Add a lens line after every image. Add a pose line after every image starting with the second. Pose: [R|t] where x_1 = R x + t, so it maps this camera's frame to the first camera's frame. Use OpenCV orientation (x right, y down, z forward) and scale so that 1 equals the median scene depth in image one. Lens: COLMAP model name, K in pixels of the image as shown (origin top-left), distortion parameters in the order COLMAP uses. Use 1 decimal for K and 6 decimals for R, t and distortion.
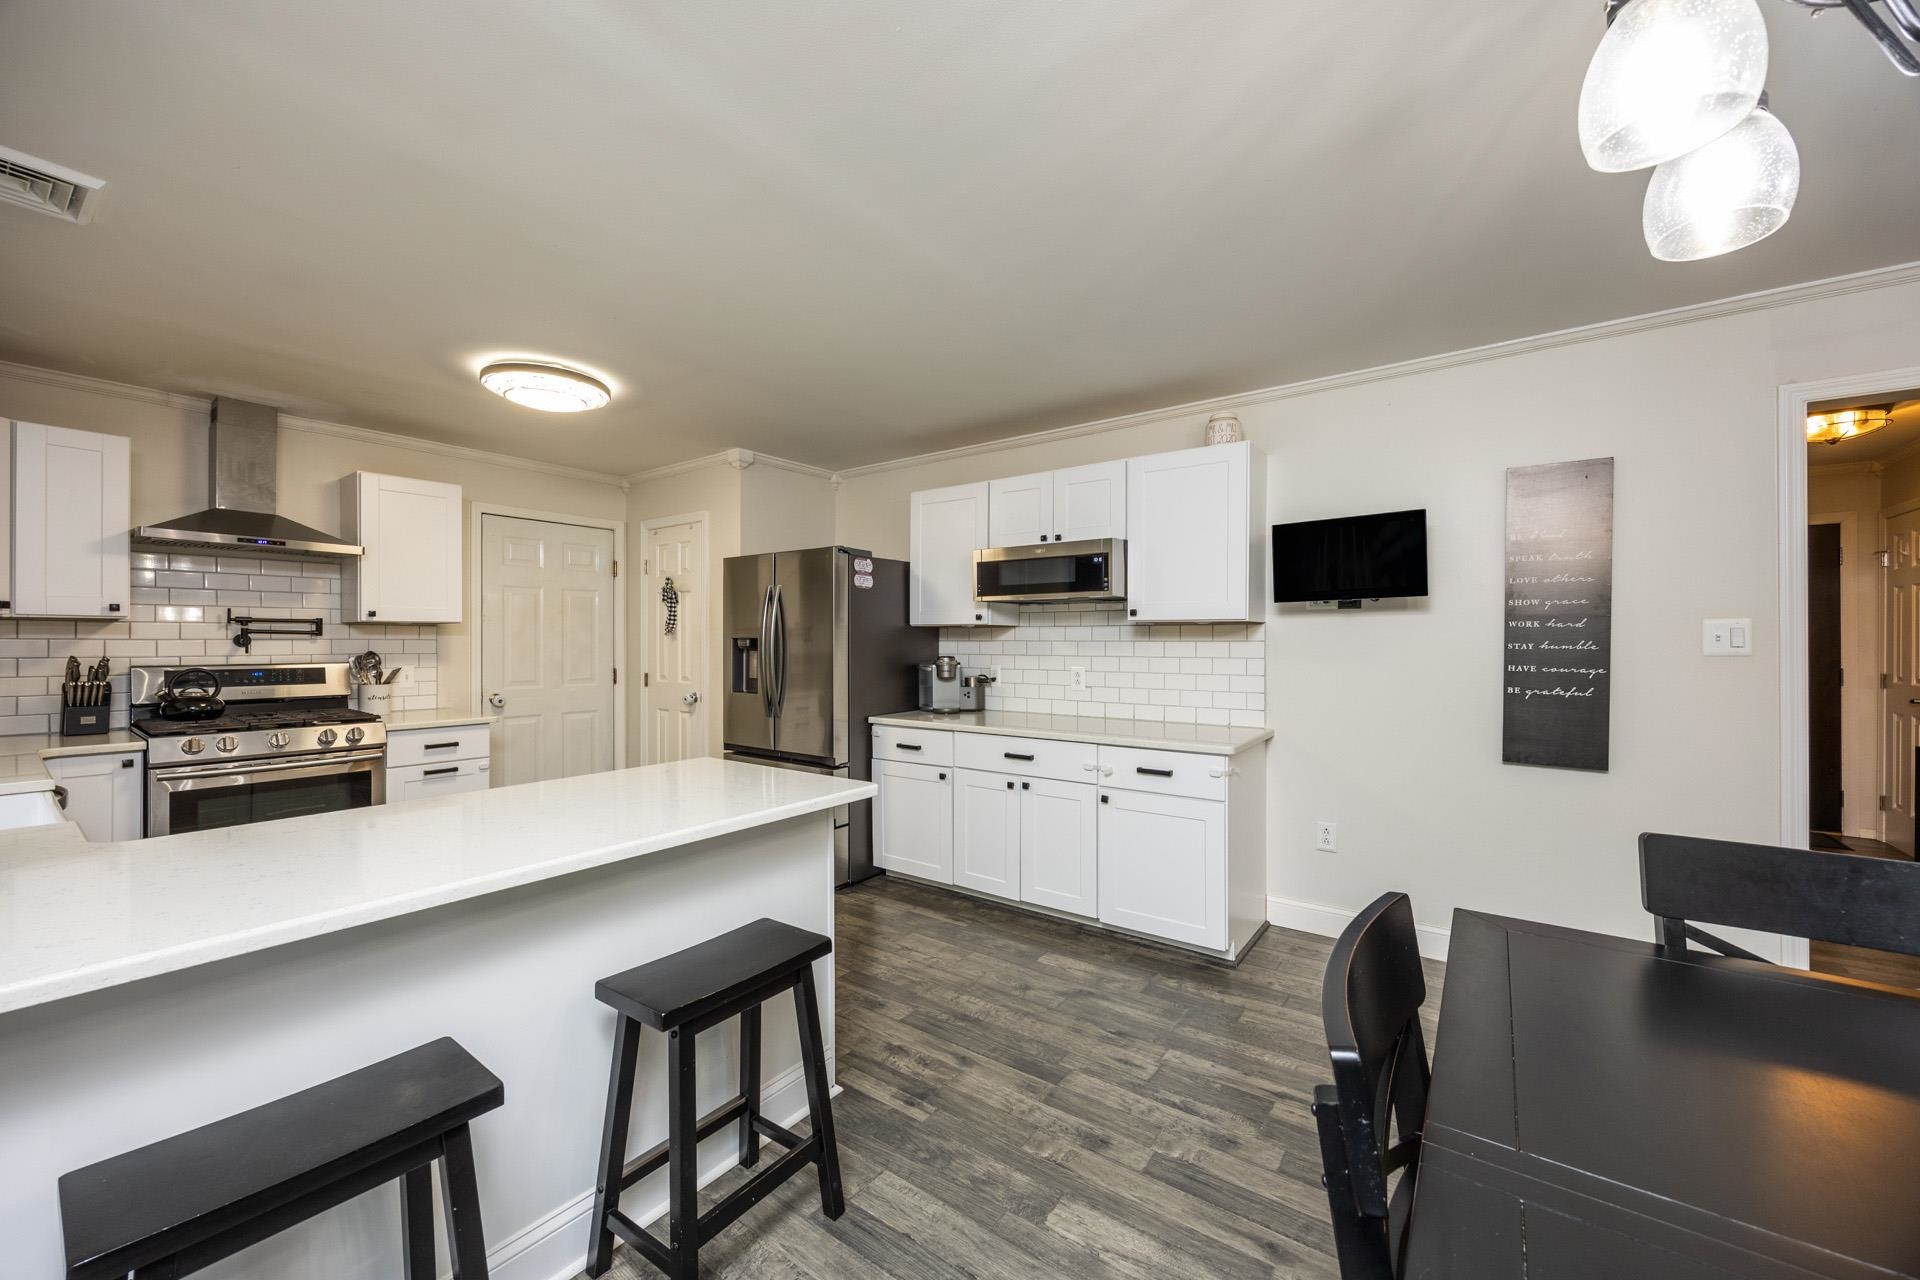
lens RADIAL K [[733.1, 0, 956.1], [0, 733.1, 641.2], [0, 0, 1]] dist [-0.000978, -0.000561]
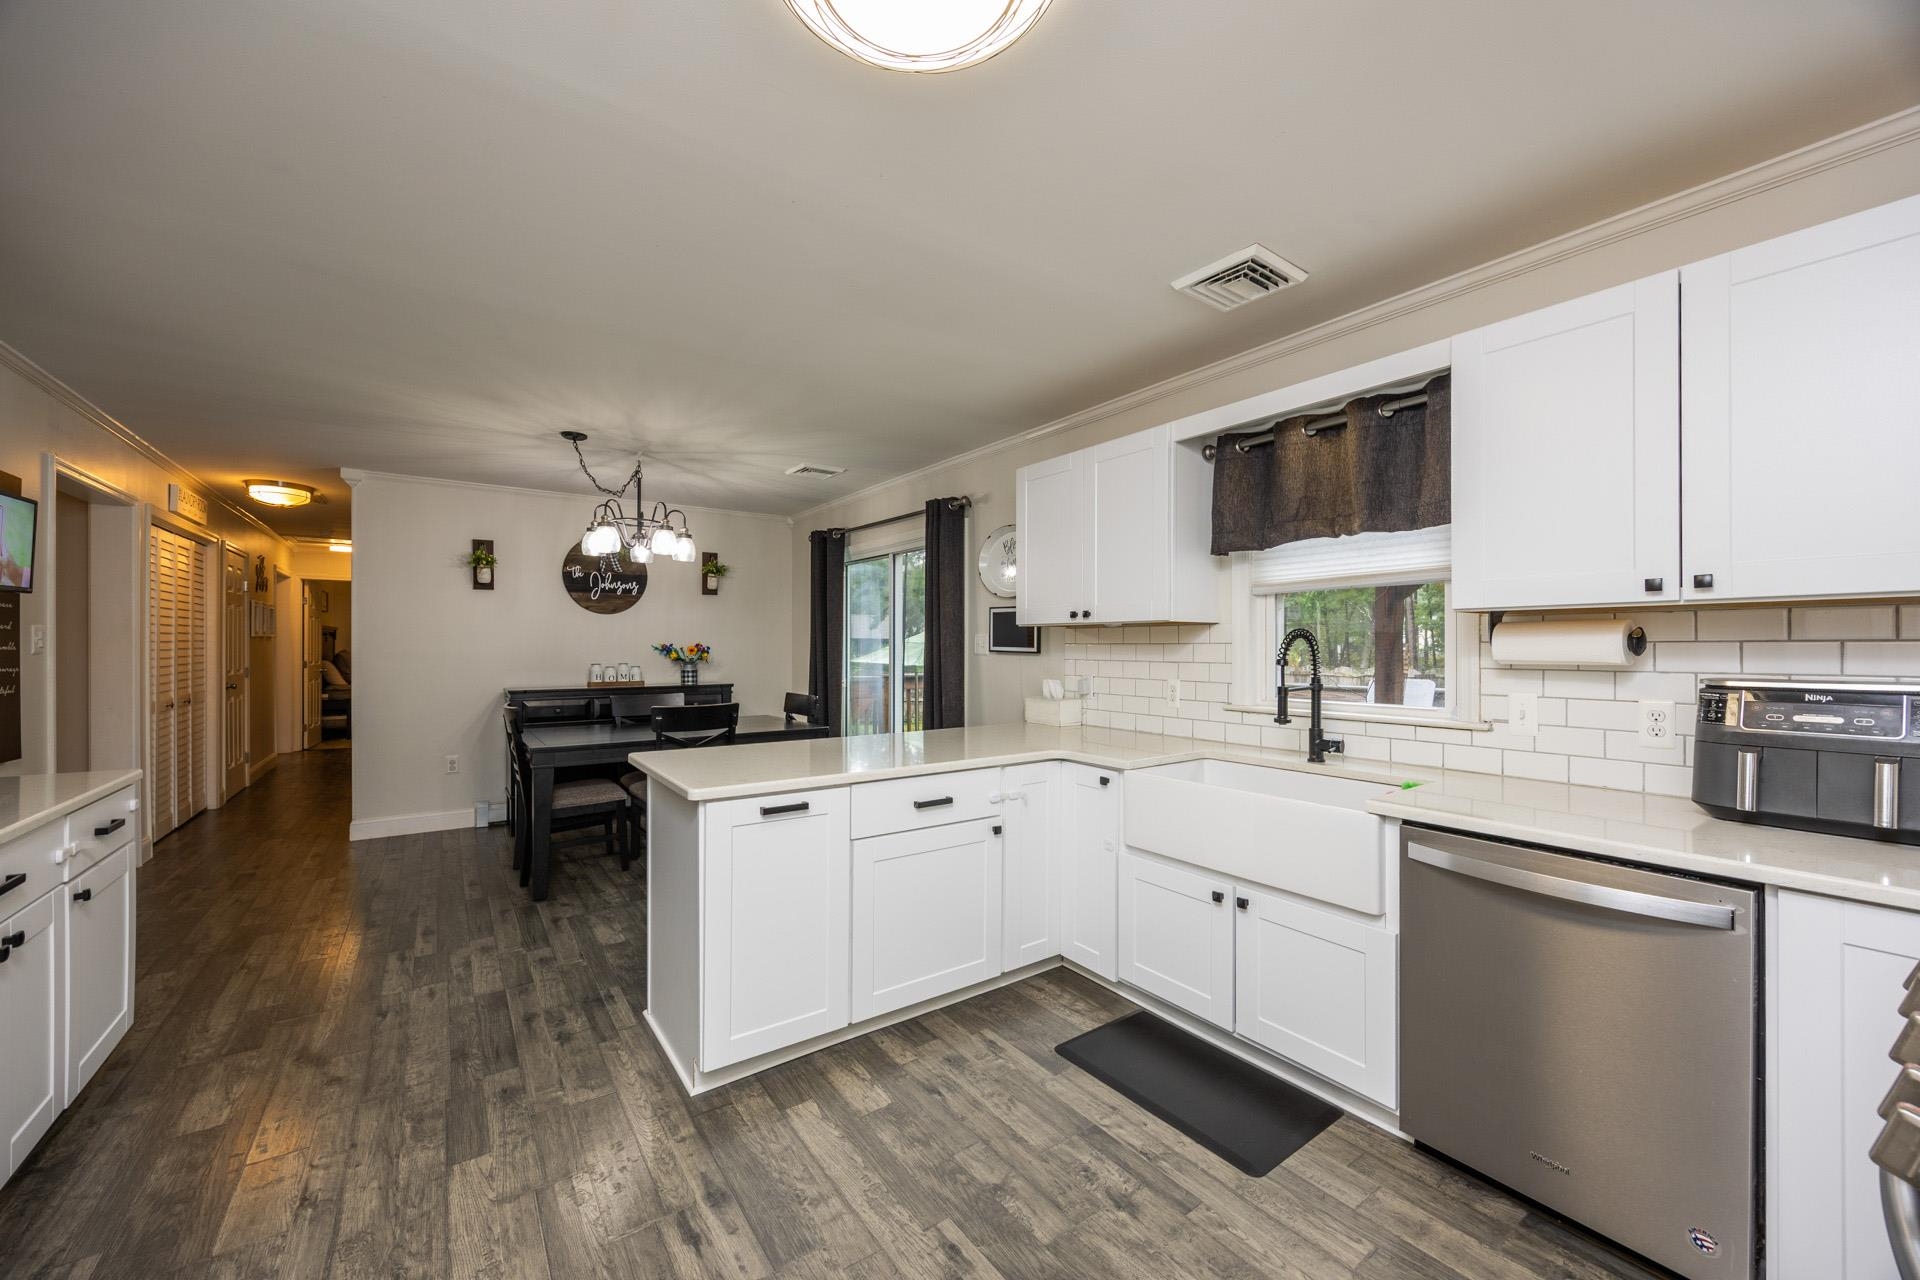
lens RADIAL K [[733.1, 0, 956.1], [0, 733.1, 641.2], [0, 0, 1]] dist [-0.000978, -0.000561]
pose [[-0.950715, 0.001275, 0.310064, -0.692698], [-0.000490, 0.999984, -0.005615, -0.001648], [-0.310066, -0.005490, -0.950699, 1.346543]]
